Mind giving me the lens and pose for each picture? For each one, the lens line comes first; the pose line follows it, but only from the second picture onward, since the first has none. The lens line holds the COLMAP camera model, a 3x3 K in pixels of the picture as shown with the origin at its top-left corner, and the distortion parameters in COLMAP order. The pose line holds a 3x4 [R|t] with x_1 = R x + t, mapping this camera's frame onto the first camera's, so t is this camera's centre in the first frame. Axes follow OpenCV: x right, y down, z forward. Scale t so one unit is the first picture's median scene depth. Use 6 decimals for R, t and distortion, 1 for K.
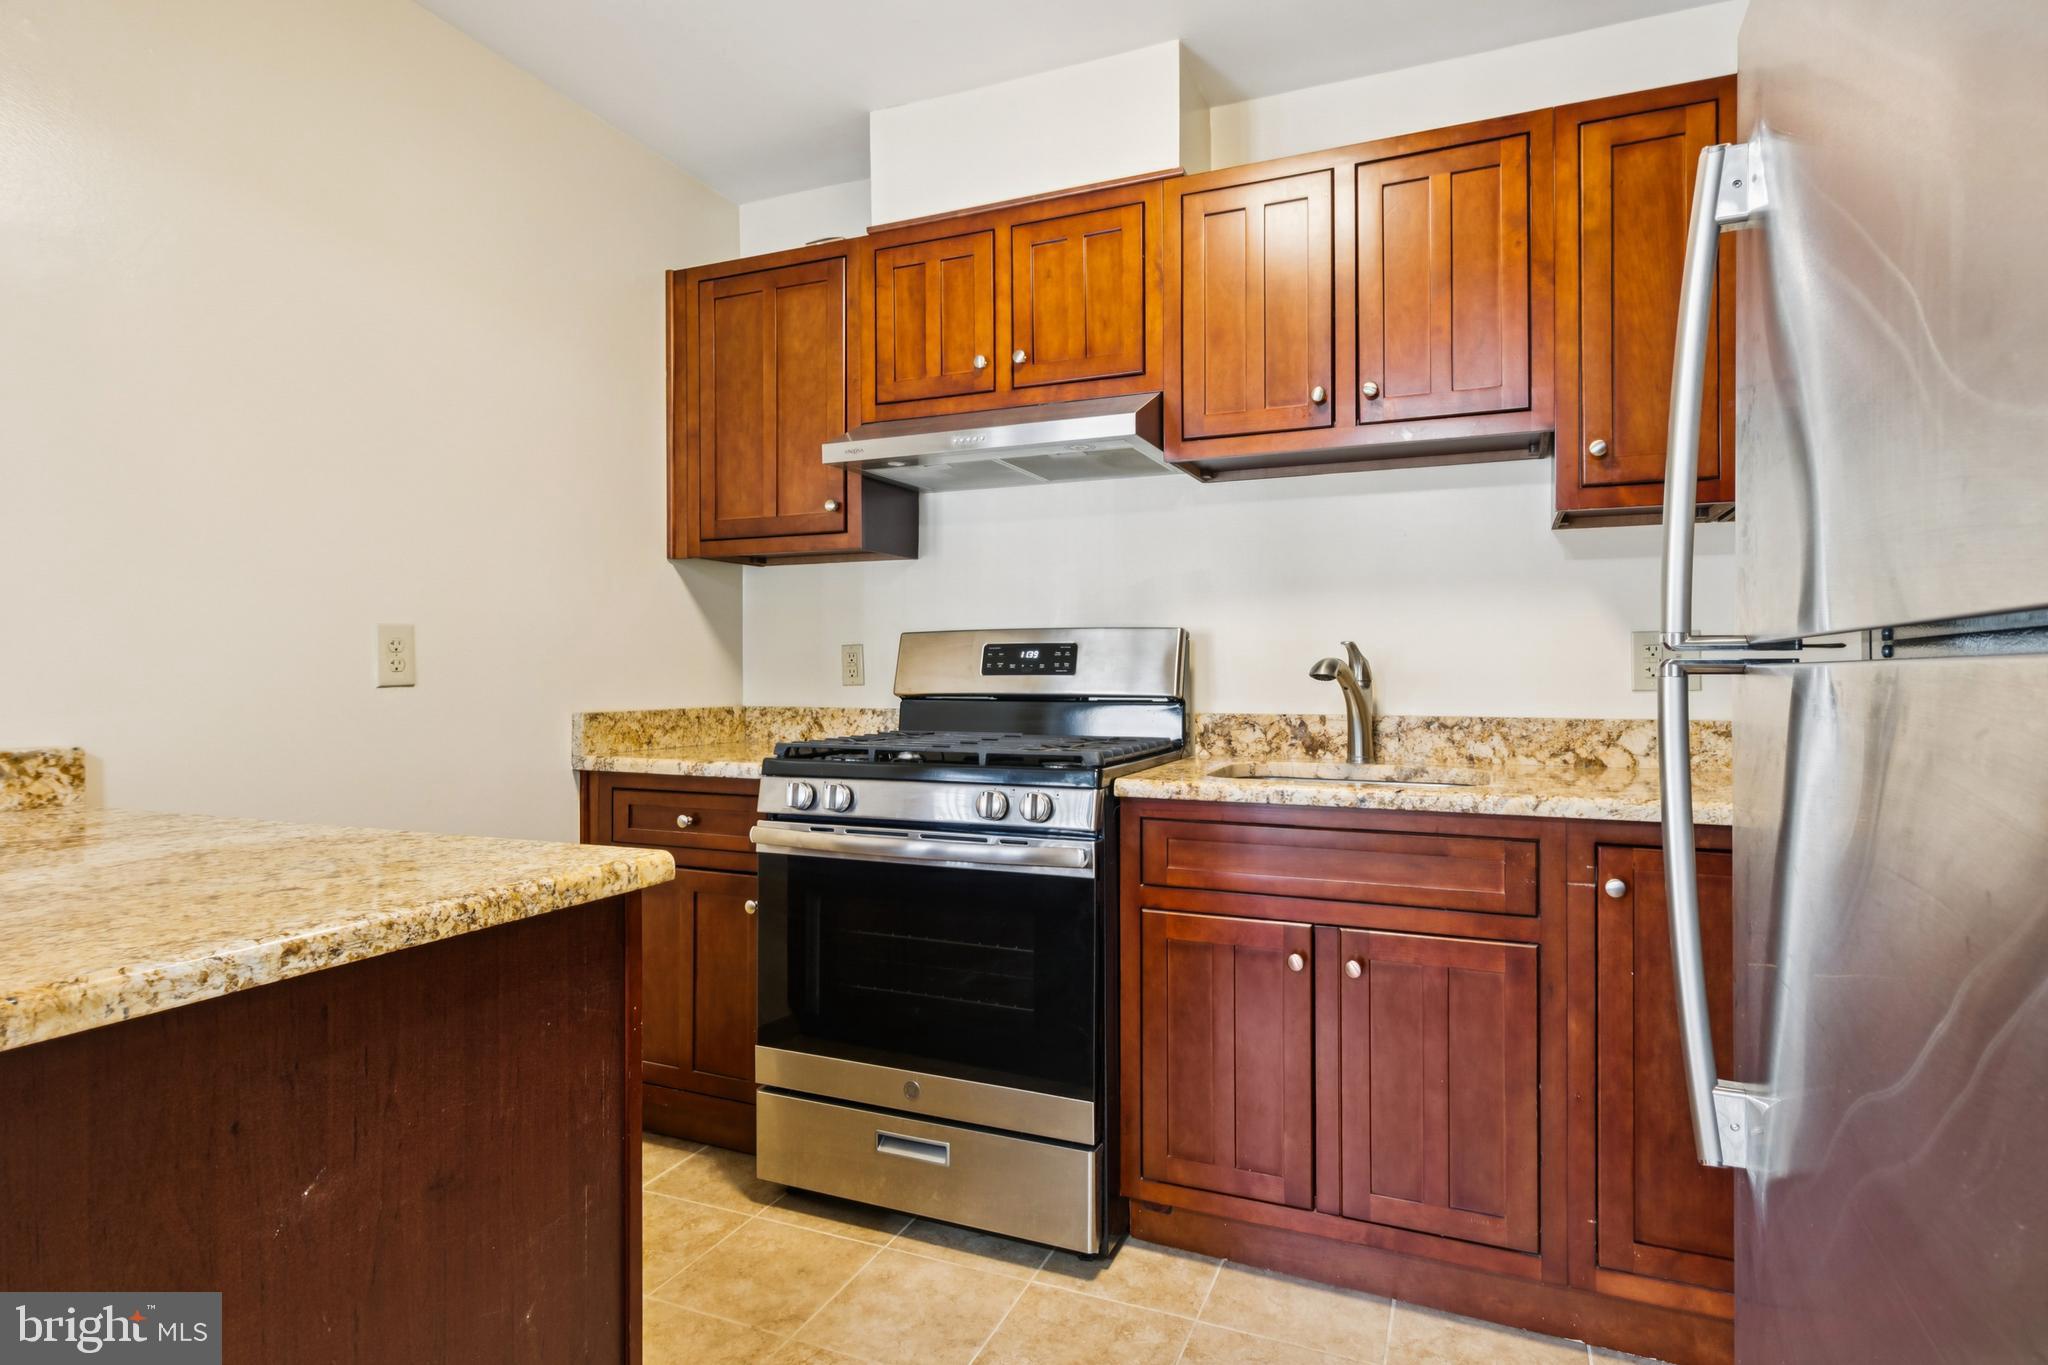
lens RADIAL K [[1071.3, 0, 1024.0], [0, 1071.3, 682.5], [0, 0, 1]] dist [0.001566, 0.000121]
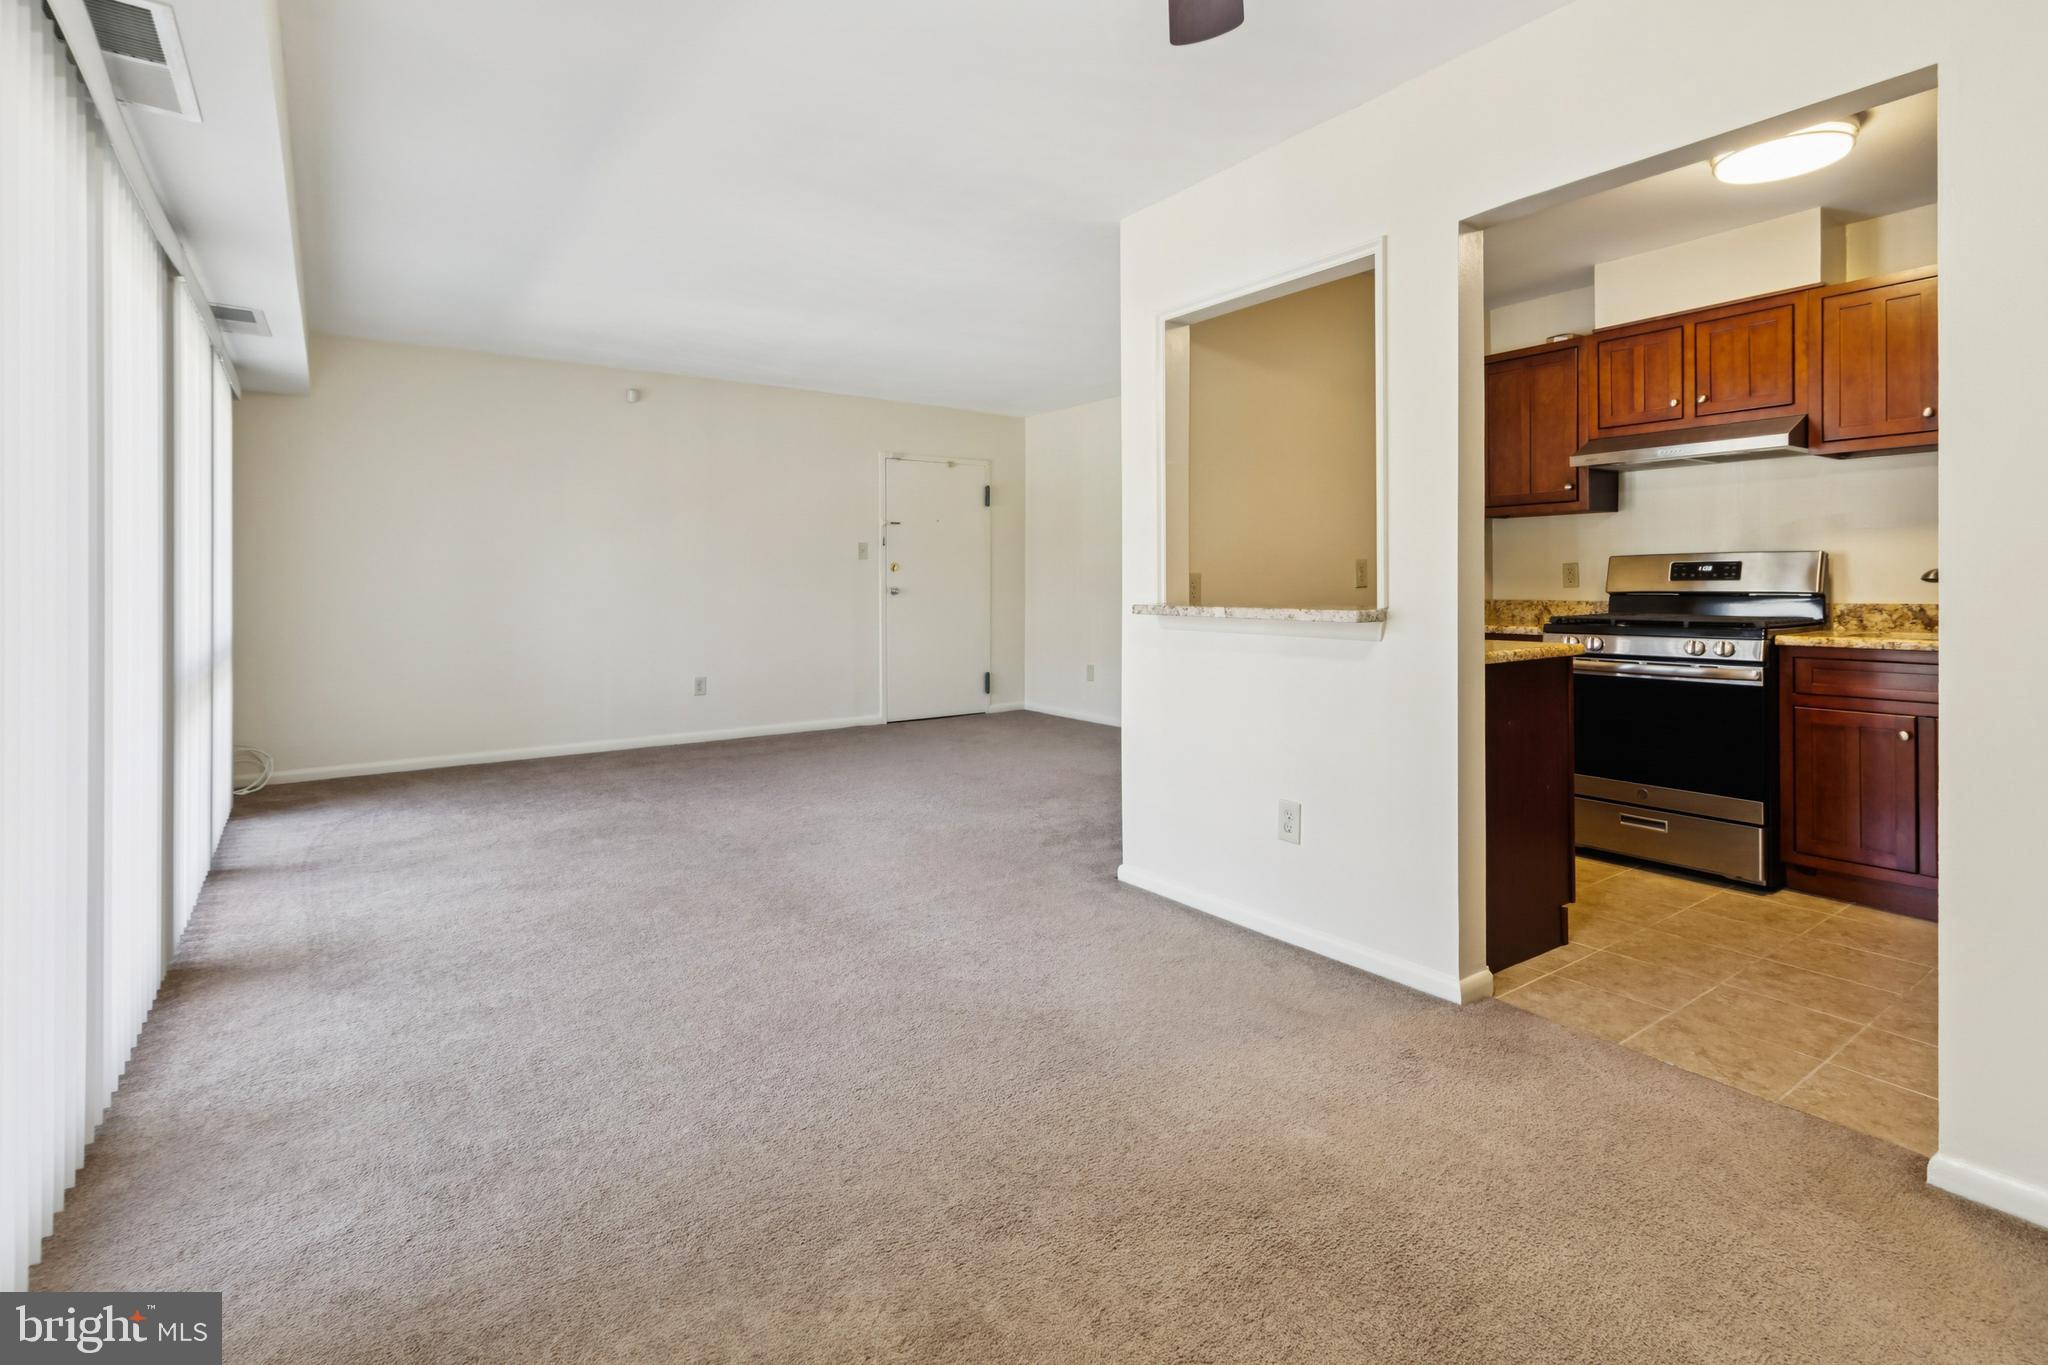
lens RADIAL K [[962.4, 0, 1020.2], [0, 962.4, 588.1], [0, 0, 1]] dist [0.011784, 0.000025]
pose [[0.853766, -0.002163, -0.520653, -0.131066], [0.001435, 0.999997, -0.001802, 0.006771], [0.520655, 0.000791, 0.853766, -0.927953]]
